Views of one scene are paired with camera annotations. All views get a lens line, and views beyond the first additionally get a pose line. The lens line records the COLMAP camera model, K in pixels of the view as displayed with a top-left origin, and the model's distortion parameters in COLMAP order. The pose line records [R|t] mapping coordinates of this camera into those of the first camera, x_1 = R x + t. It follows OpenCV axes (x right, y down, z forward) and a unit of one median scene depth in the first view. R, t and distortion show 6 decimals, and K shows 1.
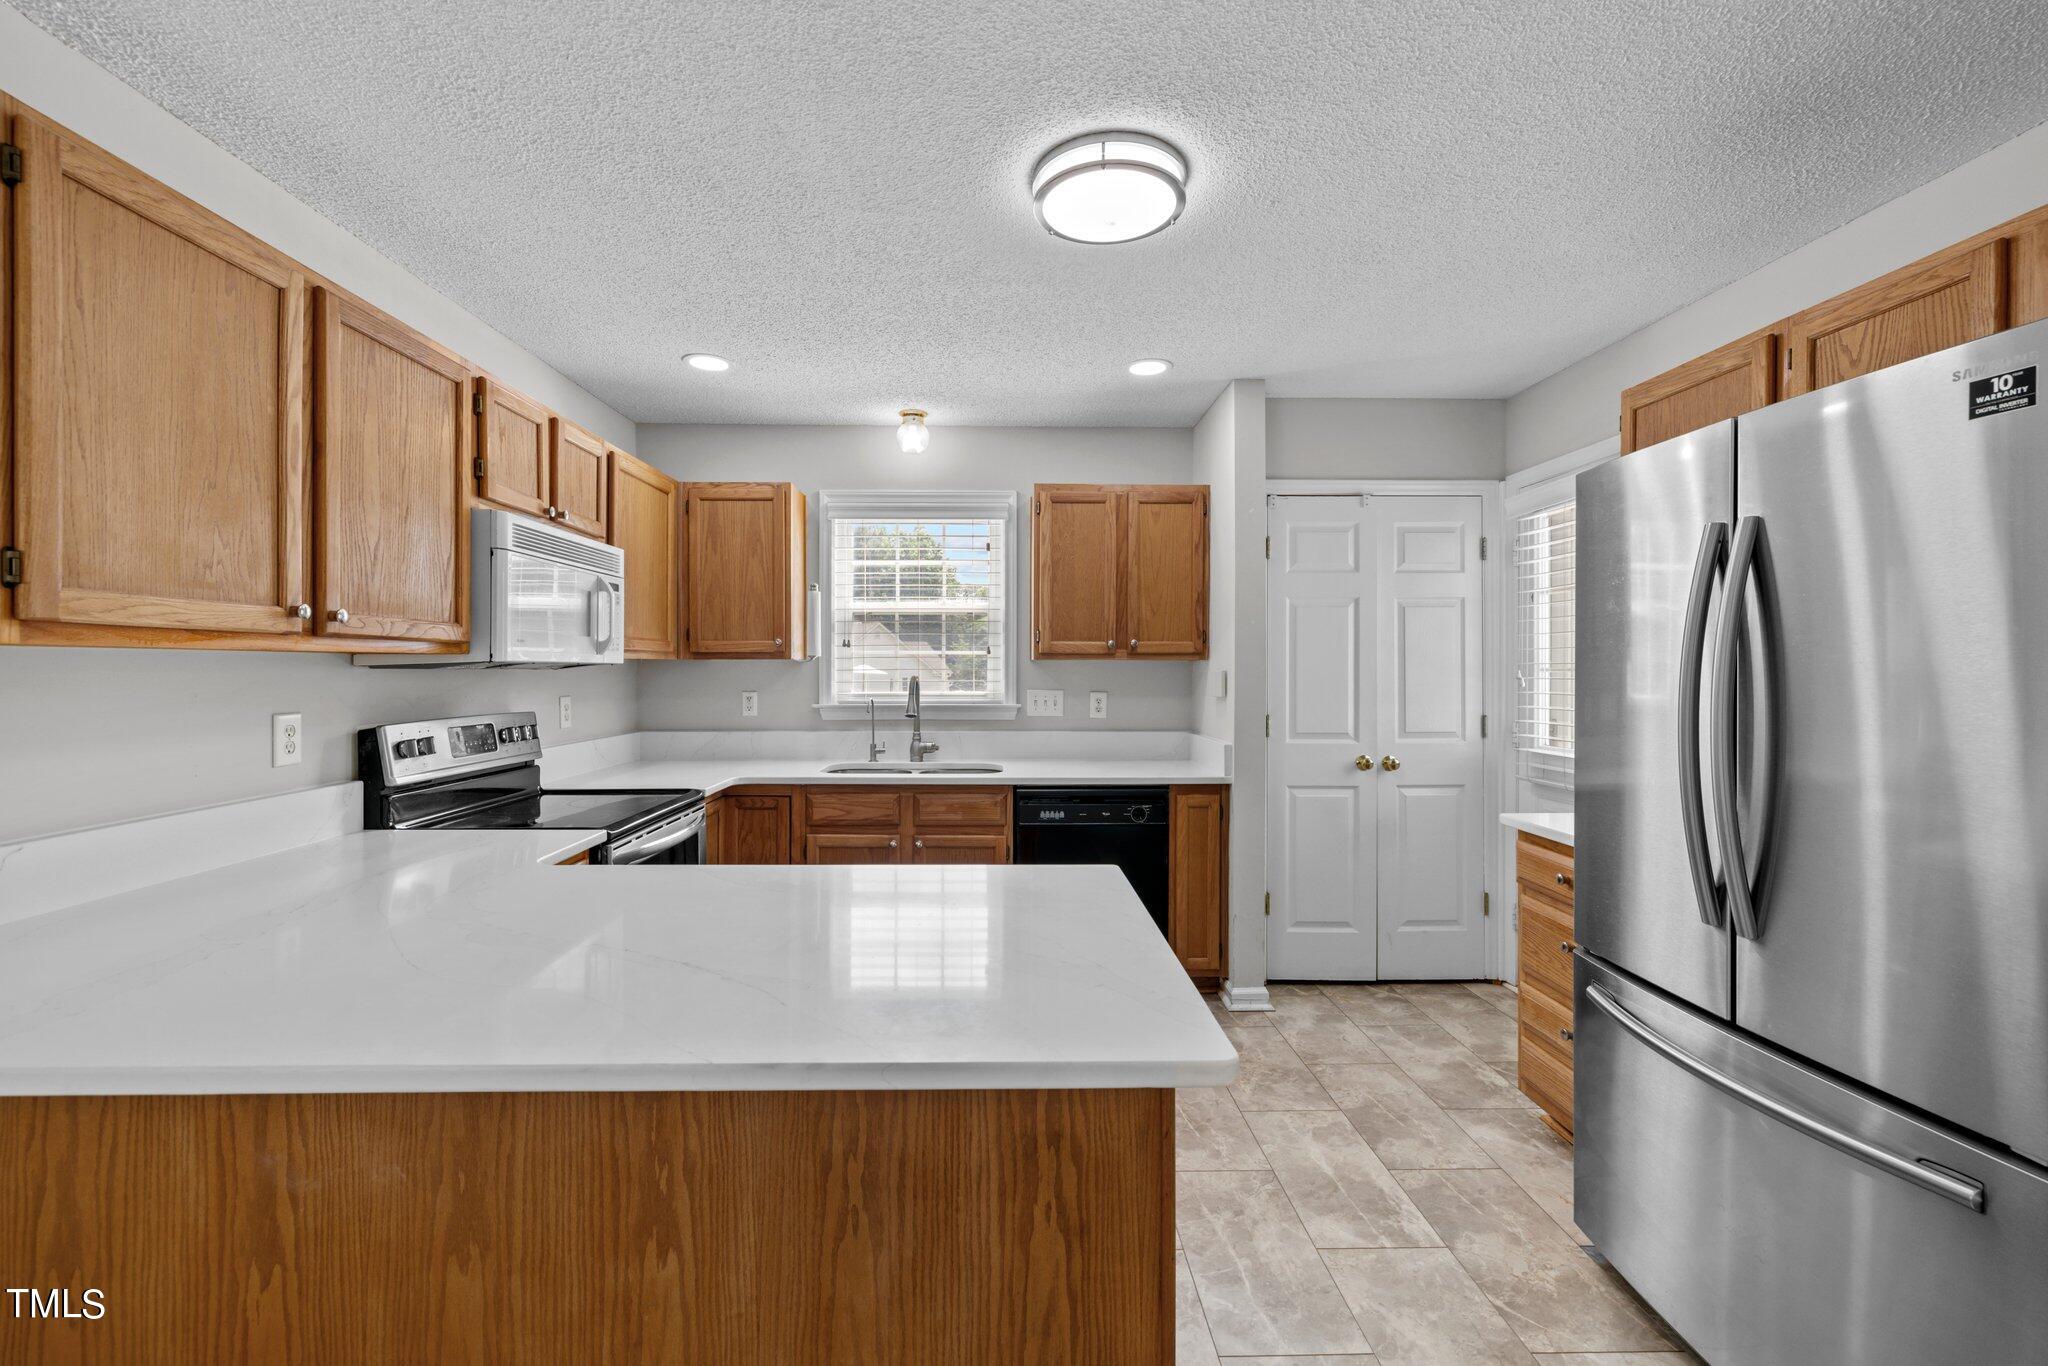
lens RADIAL K [[857.8, 0, 1016.6], [0, 857.8, 671.6], [0, 0, 1]] dist [0.000868, 0.001163]
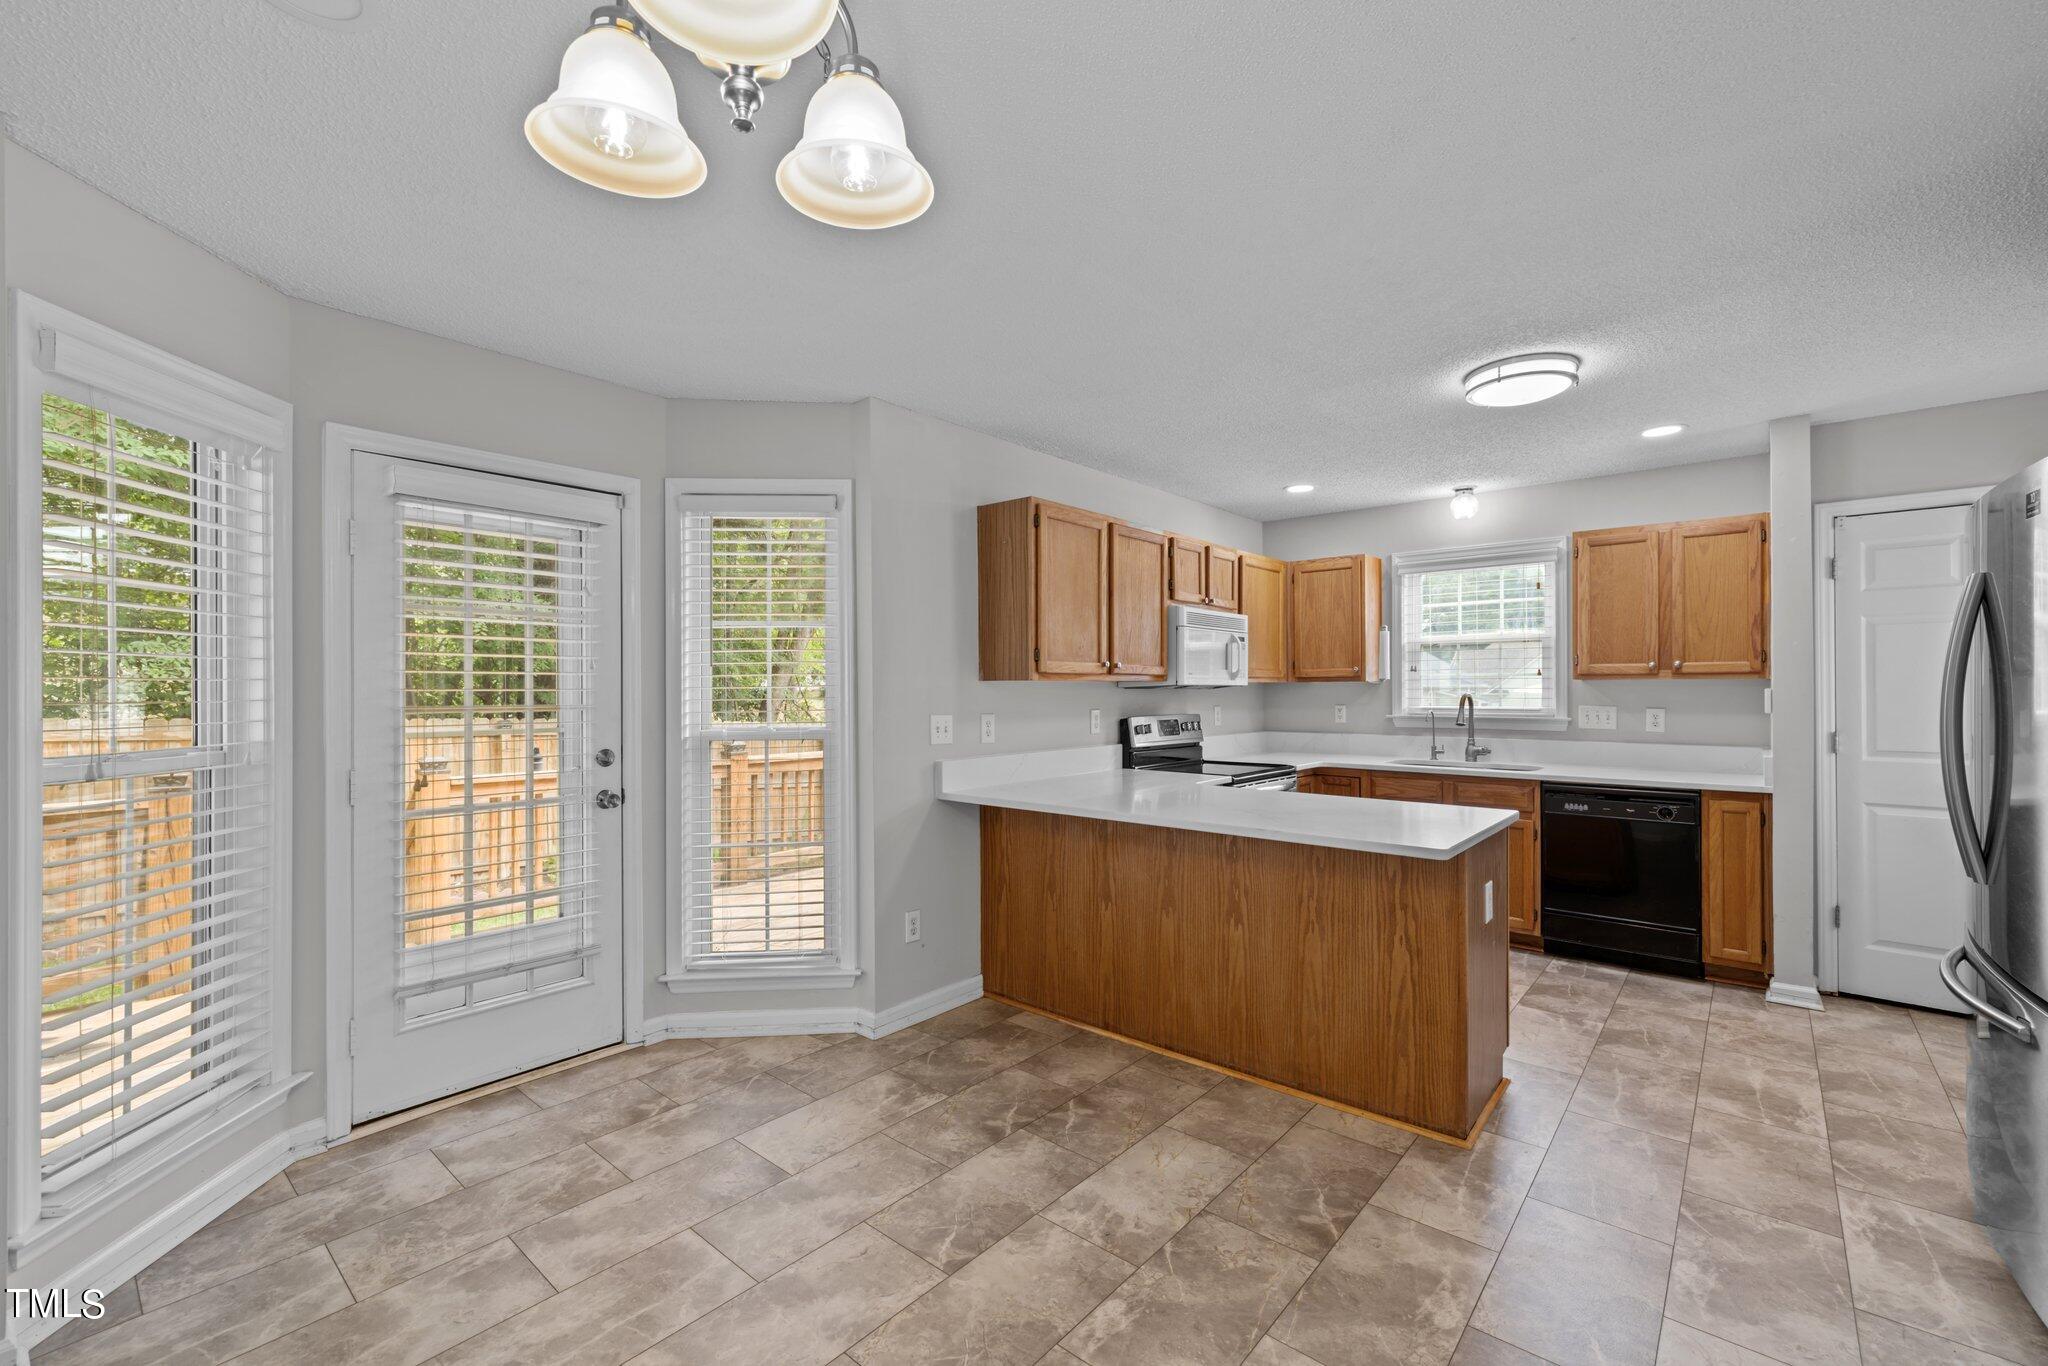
lens RADIAL K [[857.8, 0, 1006.2], [0, 857.8, 688.9], [0, 0, 1]] dist [0.000868, 0.001163]
pose [[0.732821, -0.003258, -0.680414, 0.278061], [0.000844, 0.999992, -0.003879, 0.002860], [0.680421, 0.002268, 0.732818, -0.447275]]
